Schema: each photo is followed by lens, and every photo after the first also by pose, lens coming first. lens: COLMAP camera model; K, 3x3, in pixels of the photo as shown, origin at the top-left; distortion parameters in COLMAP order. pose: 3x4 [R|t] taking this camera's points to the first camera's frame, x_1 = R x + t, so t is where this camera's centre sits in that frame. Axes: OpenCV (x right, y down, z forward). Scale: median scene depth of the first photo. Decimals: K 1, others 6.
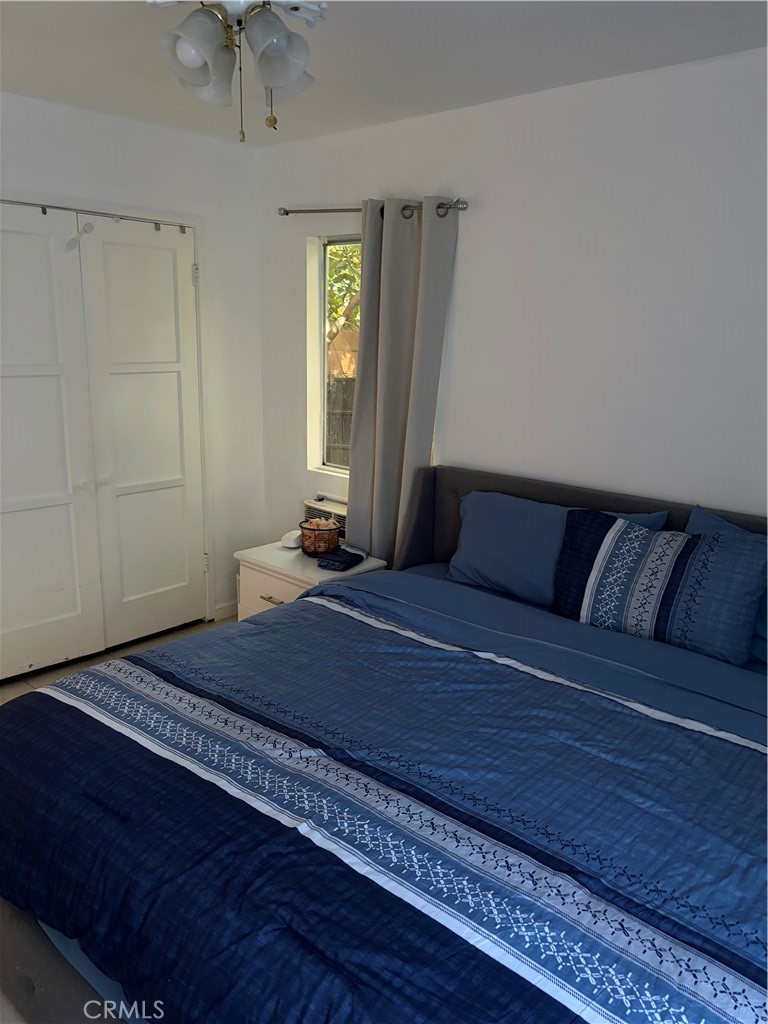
lens RADIAL K [[776.5, 0, 375.7], [0, 776.5, 513.3], [0, 0, 1]] dist [0.046194, -0.049097]
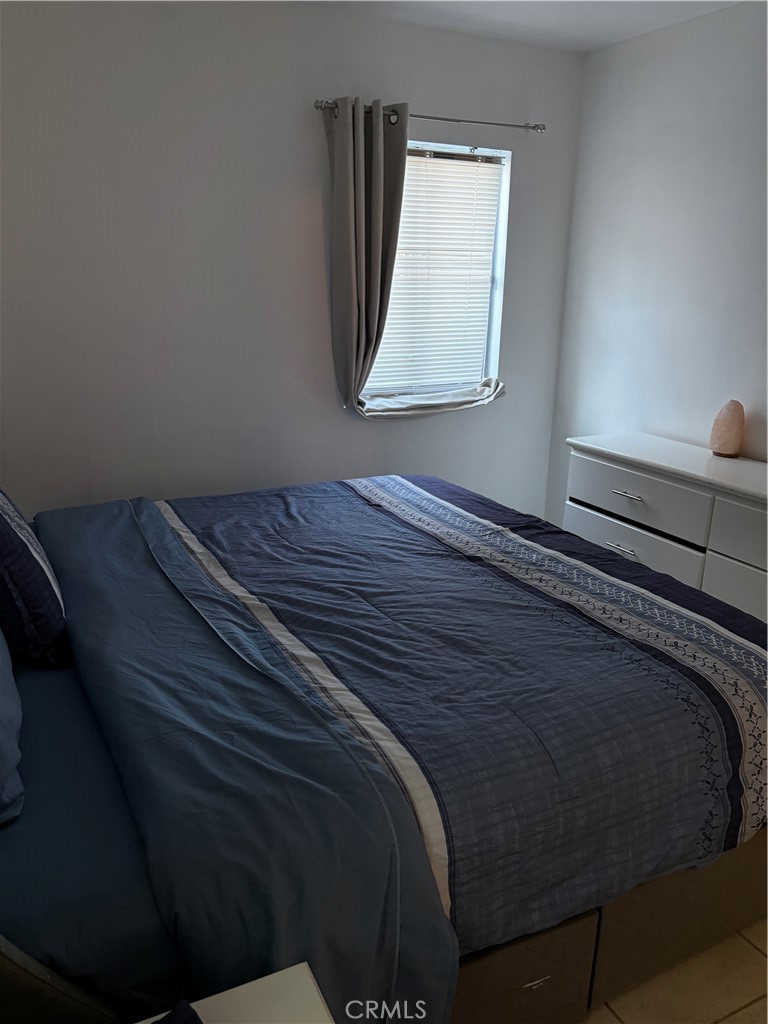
lens RADIAL K [[776.5, 0, 375.7], [0, 776.5, 513.3], [0, 0, 1]] dist [0.046194, -0.049097]
pose [[-0.932948, -0.133665, 0.334276, -0.265850], [0.055700, 0.863748, 0.500836, -0.326996], [-0.355675, 0.485874, -0.798387, 1.613087]]
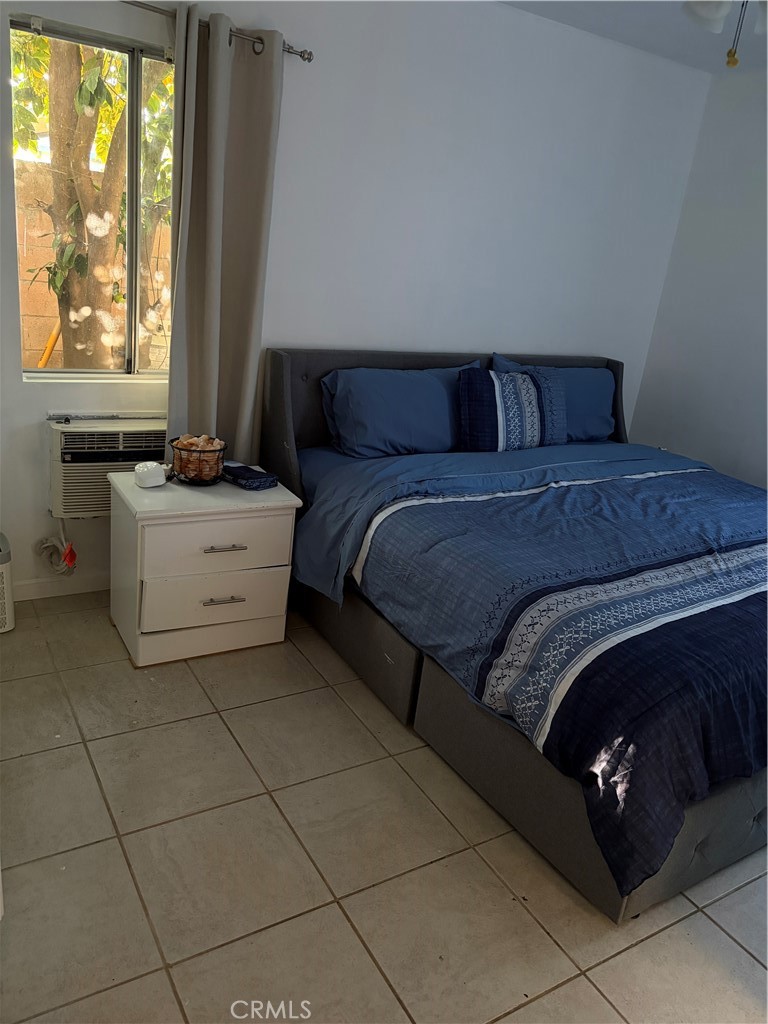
lens RADIAL K [[776.5, 0, 375.7], [0, 776.5, 513.3], [0, 0, 1]] dist [0.046194, -0.049097]
pose [[0.274255, -0.317235, 0.907825, -1.194751], [0.118791, 0.947967, 0.295375, -0.206670], [-0.954292, 0.026834, 0.297670, 0.915366]]
